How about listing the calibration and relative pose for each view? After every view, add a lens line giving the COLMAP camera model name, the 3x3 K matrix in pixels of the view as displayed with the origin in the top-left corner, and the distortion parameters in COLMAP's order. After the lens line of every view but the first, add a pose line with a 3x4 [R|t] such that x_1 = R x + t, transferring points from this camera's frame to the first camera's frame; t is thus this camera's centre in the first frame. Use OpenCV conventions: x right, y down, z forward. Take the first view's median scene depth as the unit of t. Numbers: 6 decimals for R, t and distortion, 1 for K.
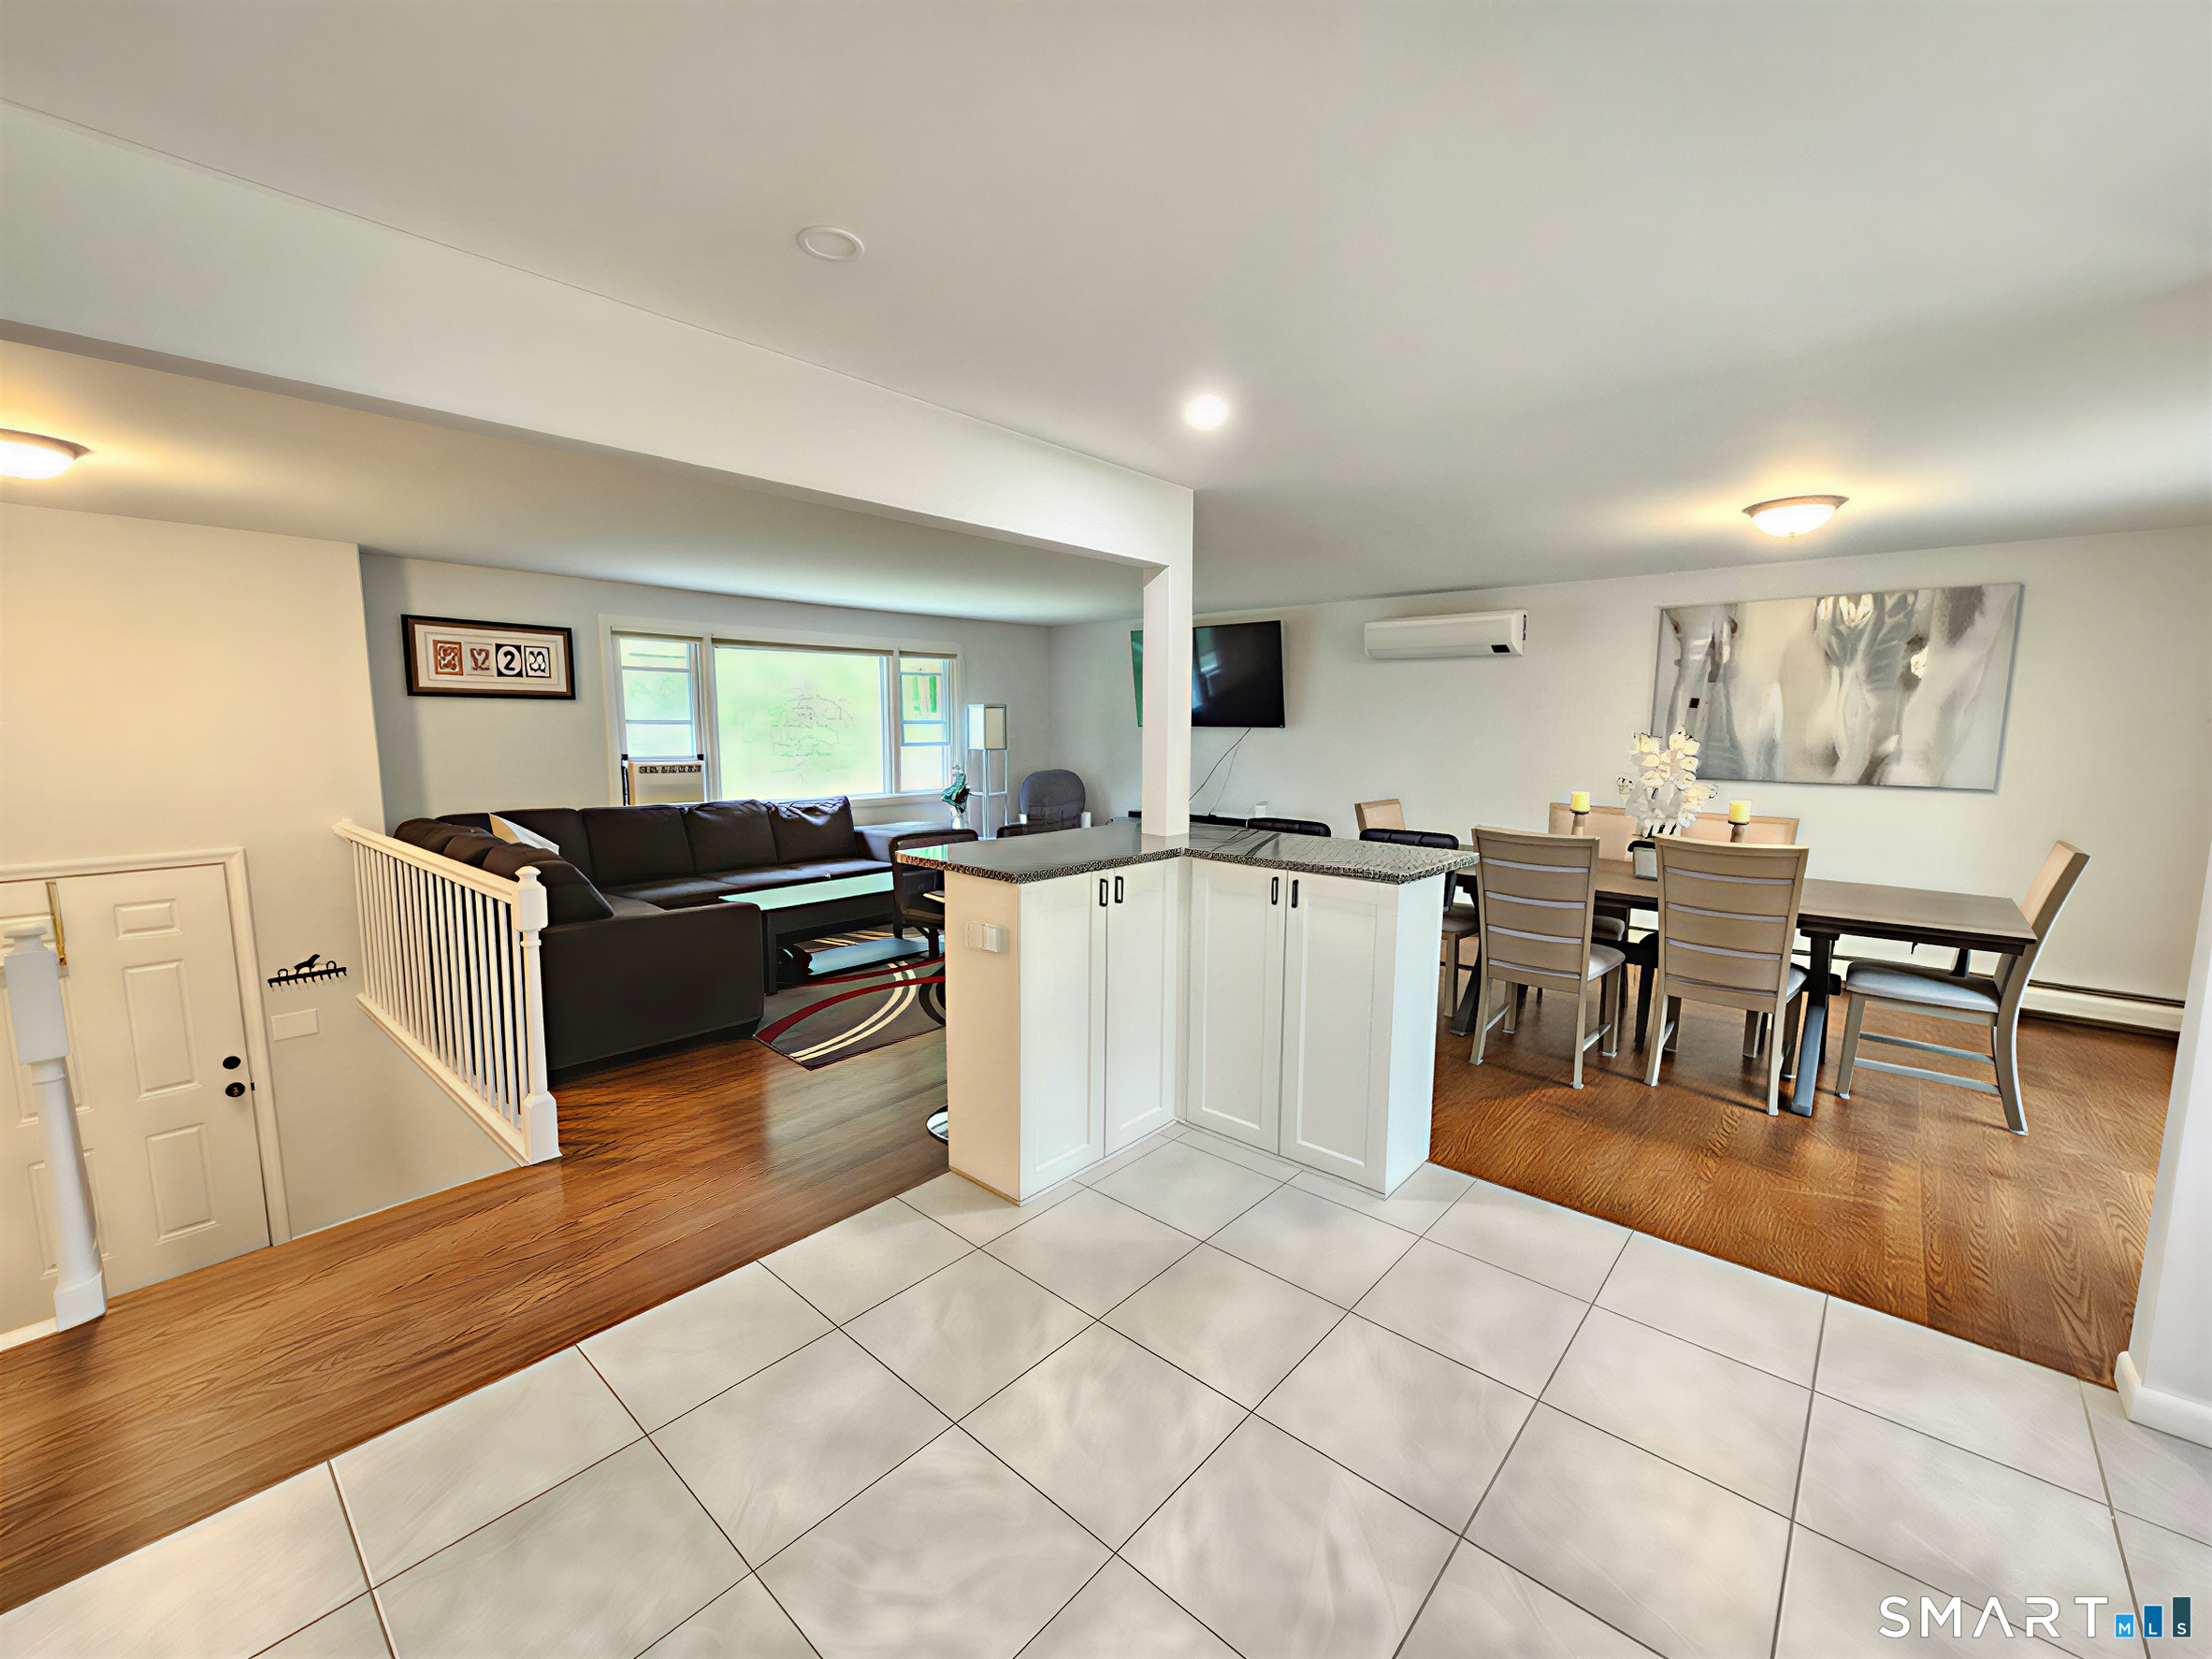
lens RADIAL K [[904.5, 0, 1103.7], [0, 904.5, 812.8], [0, 0, 1]] dist [-0.001077, 0.000591]
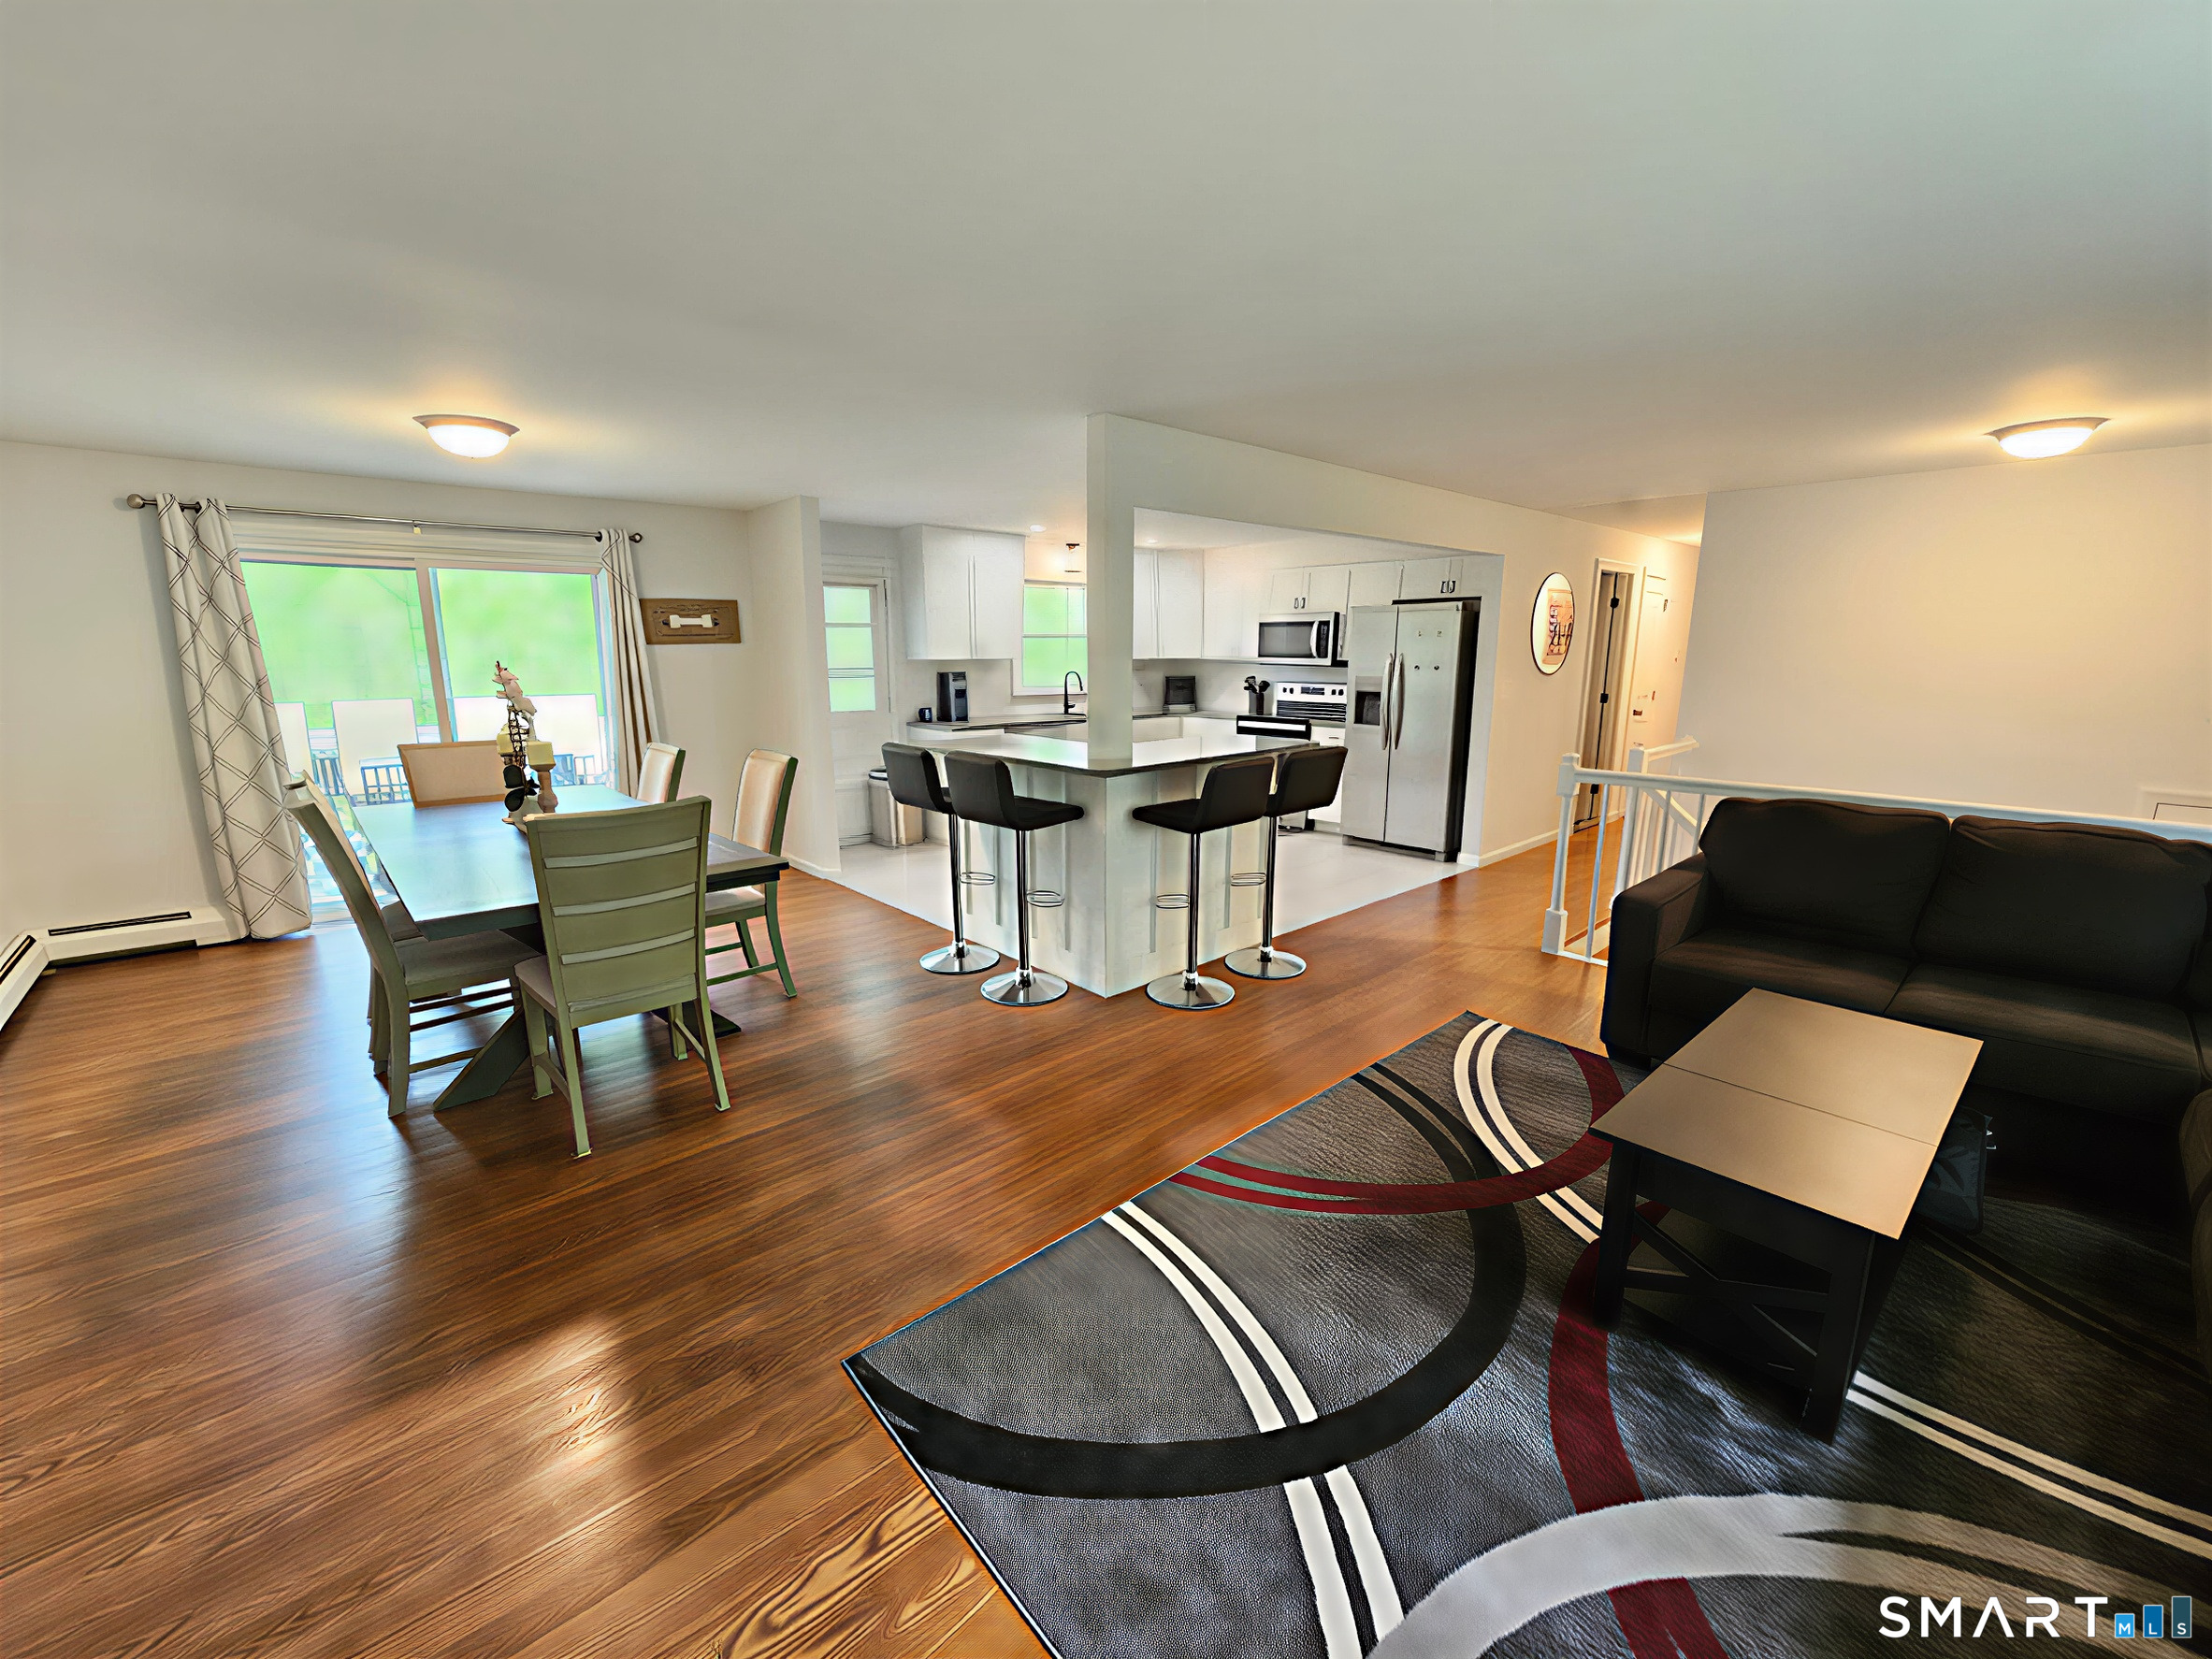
lens RADIAL K [[904.5, 0, 1106.4], [0, 904.5, 836.7], [0, 0, 1]] dist [-0.001077, 0.000591]
pose [[-0.993383, -0.017385, 0.113529, -0.025706], [0.017185, 0.954850, 0.296590, -0.134703], [-0.113559, 0.296578, -0.948233, 1.270075]]
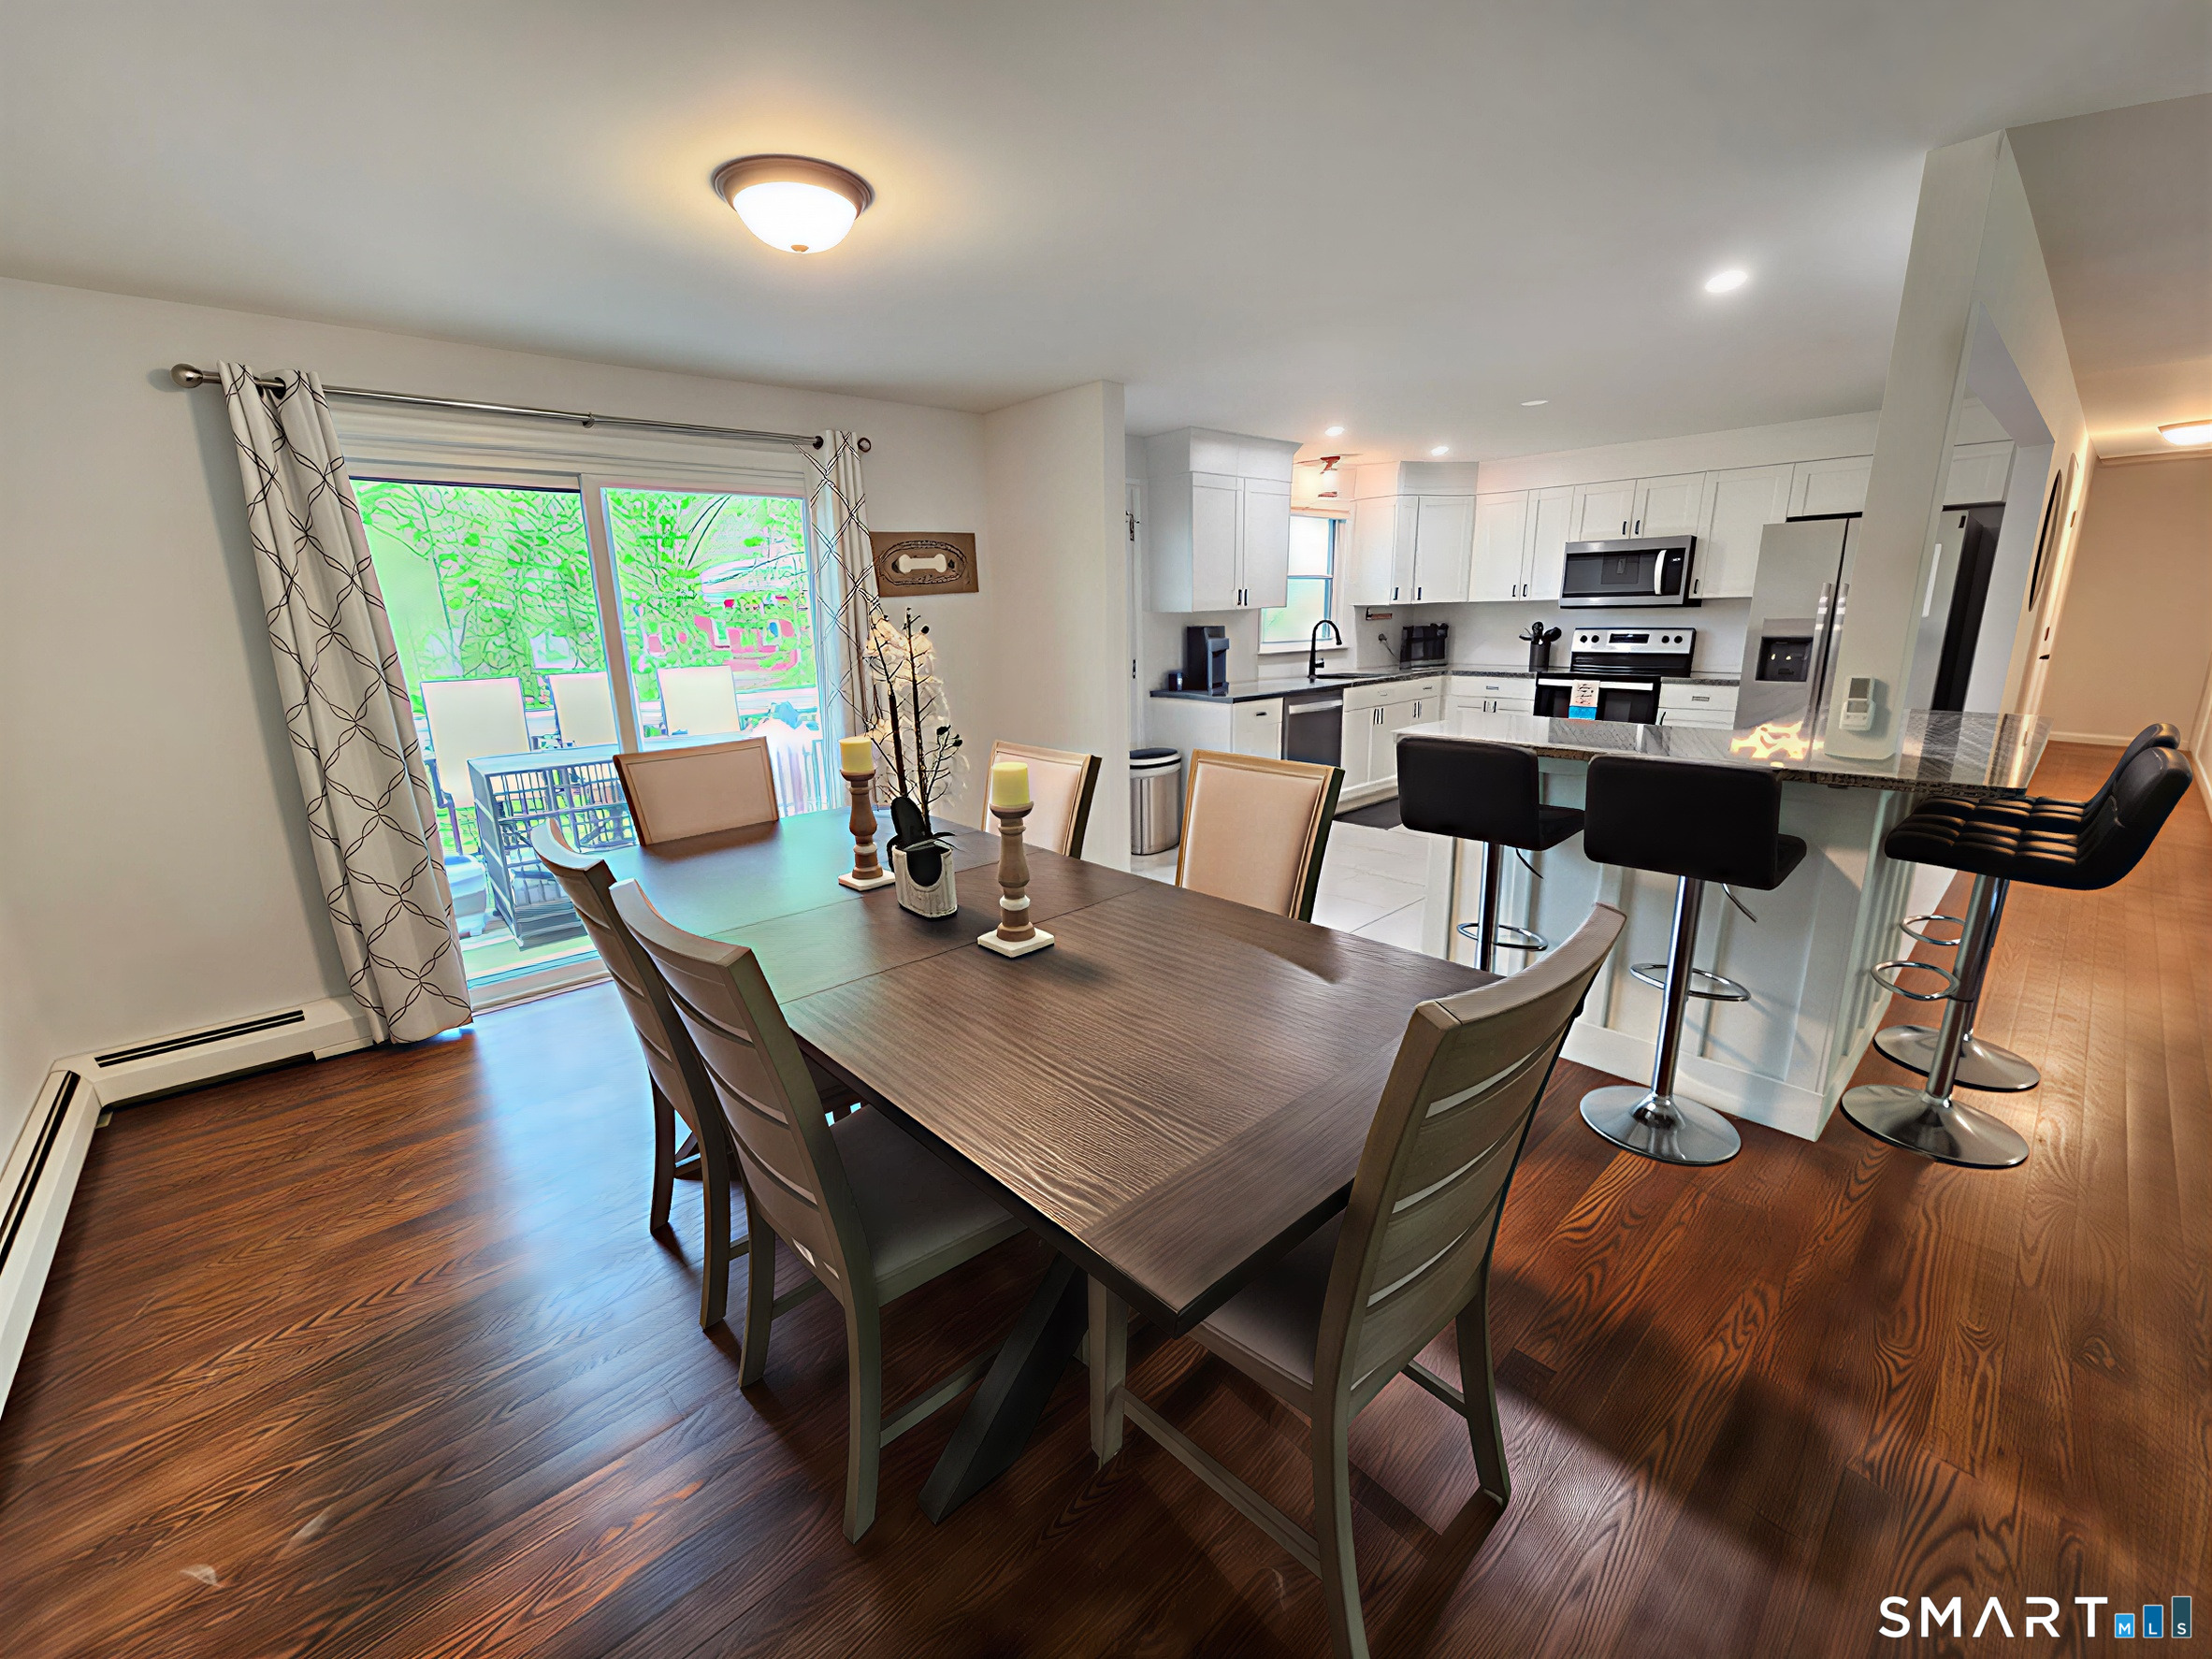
lens RADIAL K [[904.5, 0, 1102.4], [0, 904.5, 834.9], [0, 0, 1]] dist [-0.001077, 0.000591]
pose [[-0.993635, 0.002031, 0.112632, 0.334184], [0.040503, 0.939416, 0.340377, -0.109340], [-0.105117, 0.342772, -0.933519, 1.039934]]
